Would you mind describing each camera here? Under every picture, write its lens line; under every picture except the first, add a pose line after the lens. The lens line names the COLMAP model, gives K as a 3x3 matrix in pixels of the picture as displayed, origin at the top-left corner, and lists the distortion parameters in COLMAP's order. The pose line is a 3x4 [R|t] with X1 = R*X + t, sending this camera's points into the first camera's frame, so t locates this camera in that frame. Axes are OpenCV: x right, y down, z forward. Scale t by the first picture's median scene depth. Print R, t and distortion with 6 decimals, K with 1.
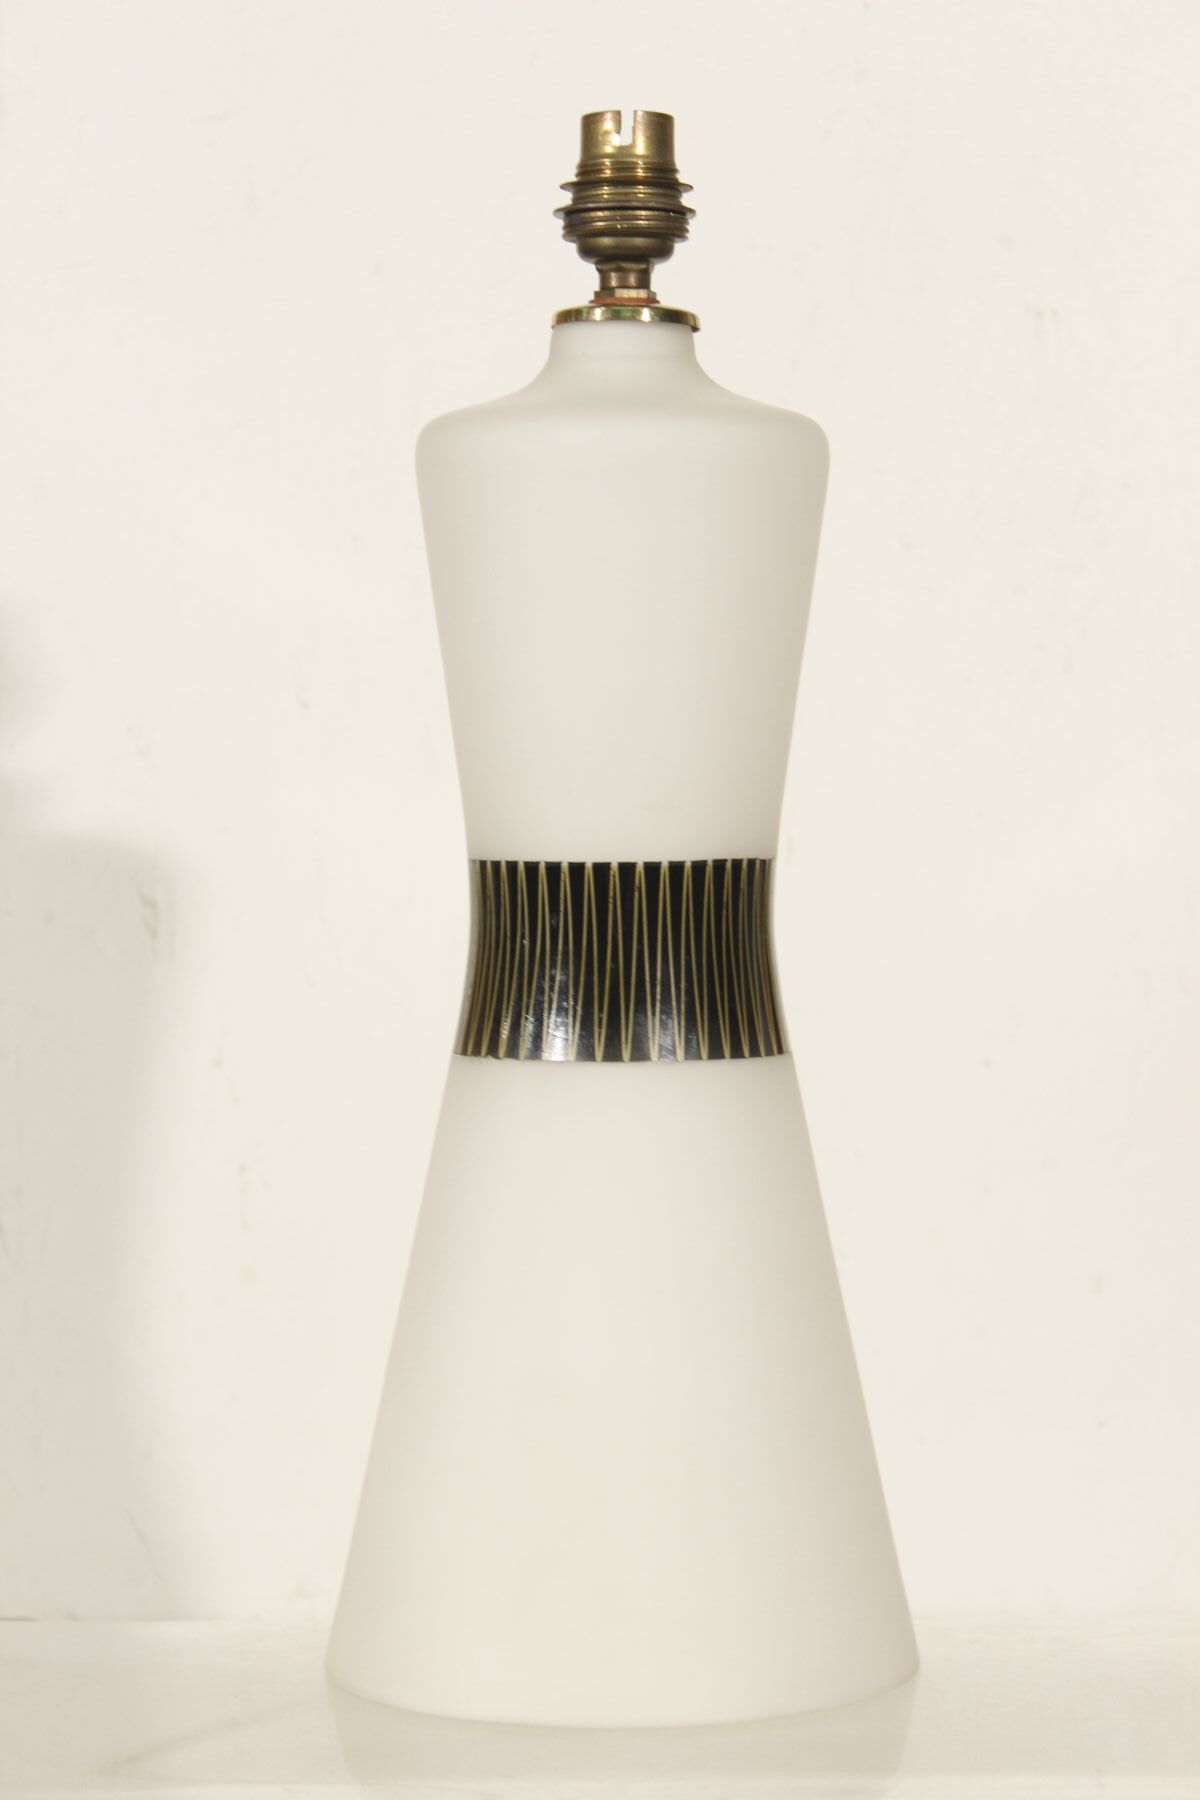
lens RADIAL K [[4402.1, 0, 600.0], [0, 4402.1, 900.0], [0, 0, 1]] dist [0.111839, -0.611524]
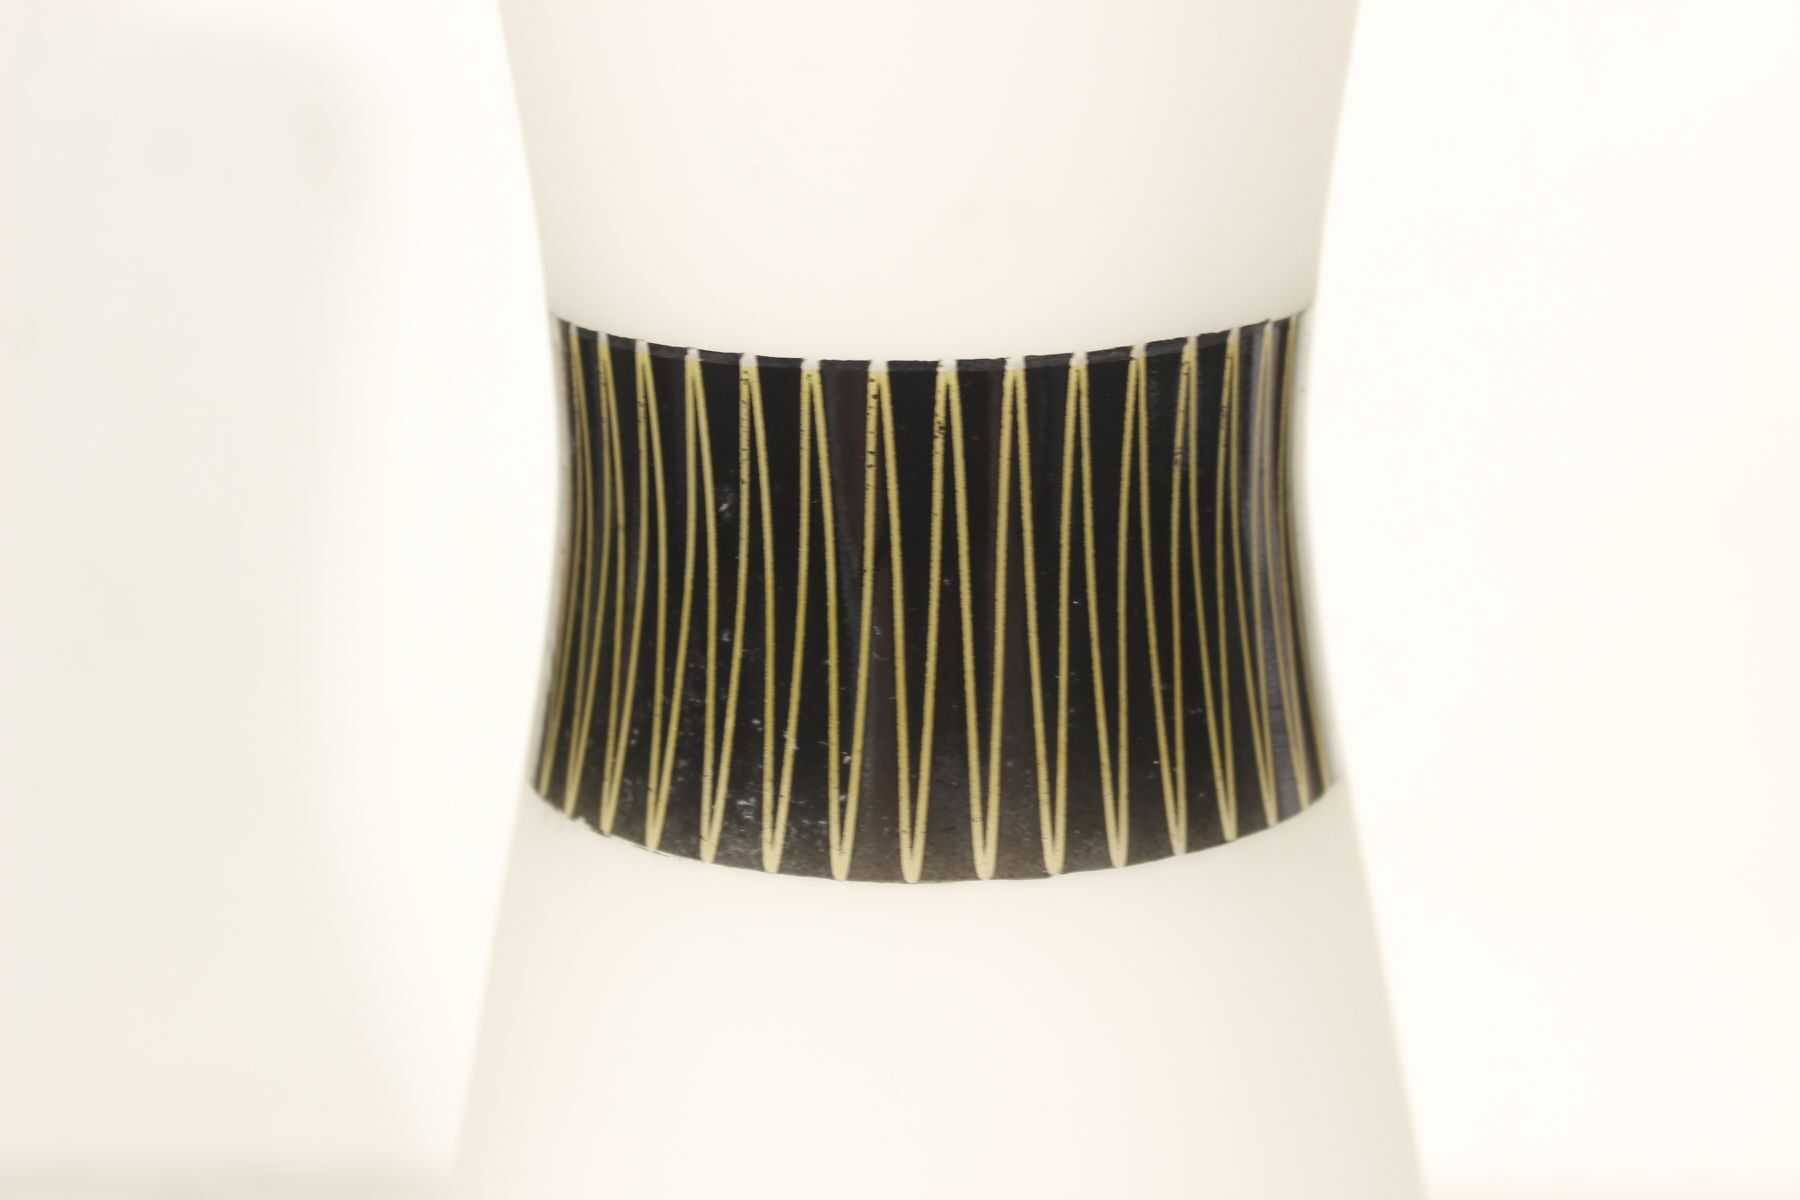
lens RADIAL K [[3472.9, 0, 900.0], [0, 3472.9, 600.0], [0, 0, 1]] dist [-0.407709, 0.001183]
pose [[0.996682, 0.012322, -0.080456, 0.028529], [0.005776, 0.975274, 0.220923, -0.052901], [0.081189, -0.220655, 0.971967, 0.702445]]
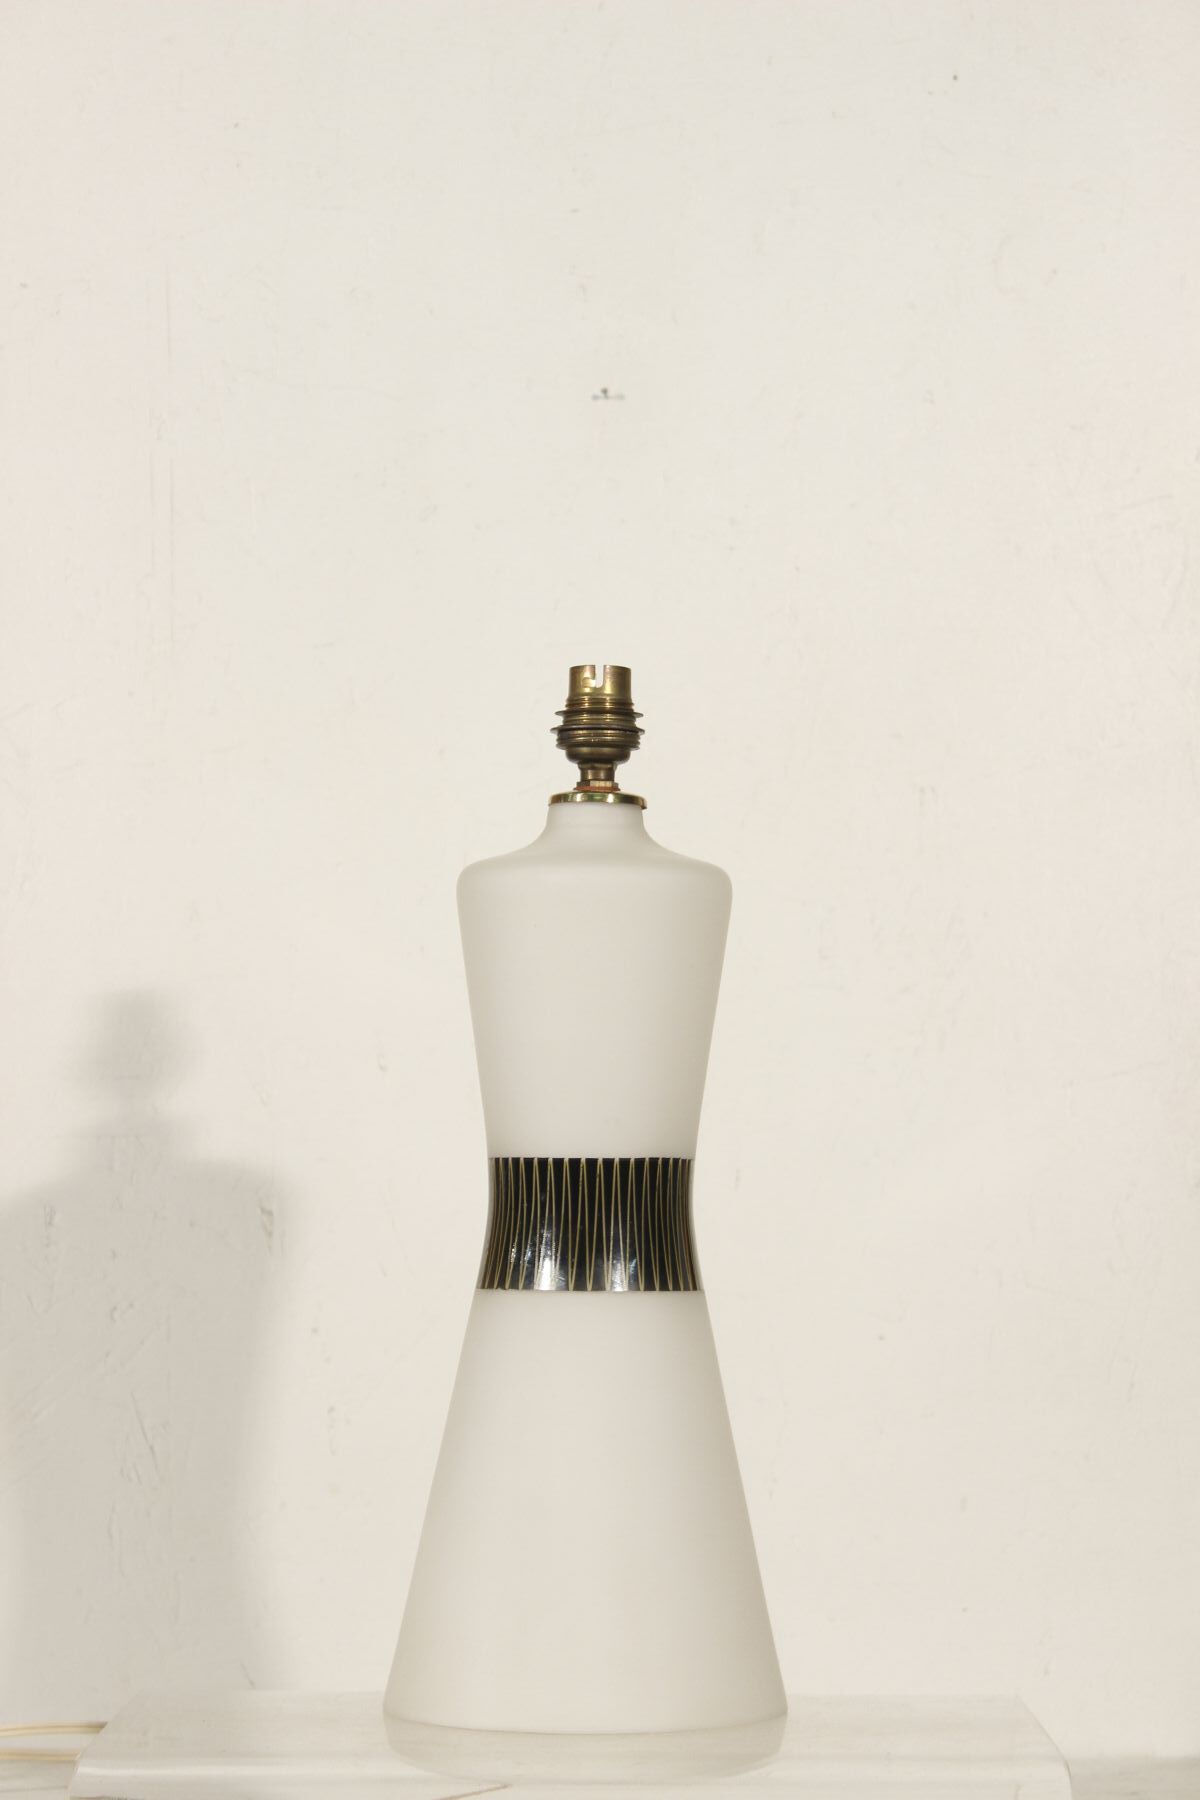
lens RADIAL K [[4402.1, 0, 600.0], [0, 4402.1, 900.0], [0, 0, 1]] dist [0.111839, -0.611524]
pose [[0.999721, 0.010762, -0.021027, 0.039309], [-0.012742, 0.995261, -0.096406, 0.048231], [0.019890, 0.096647, 0.995120, -0.504560]]
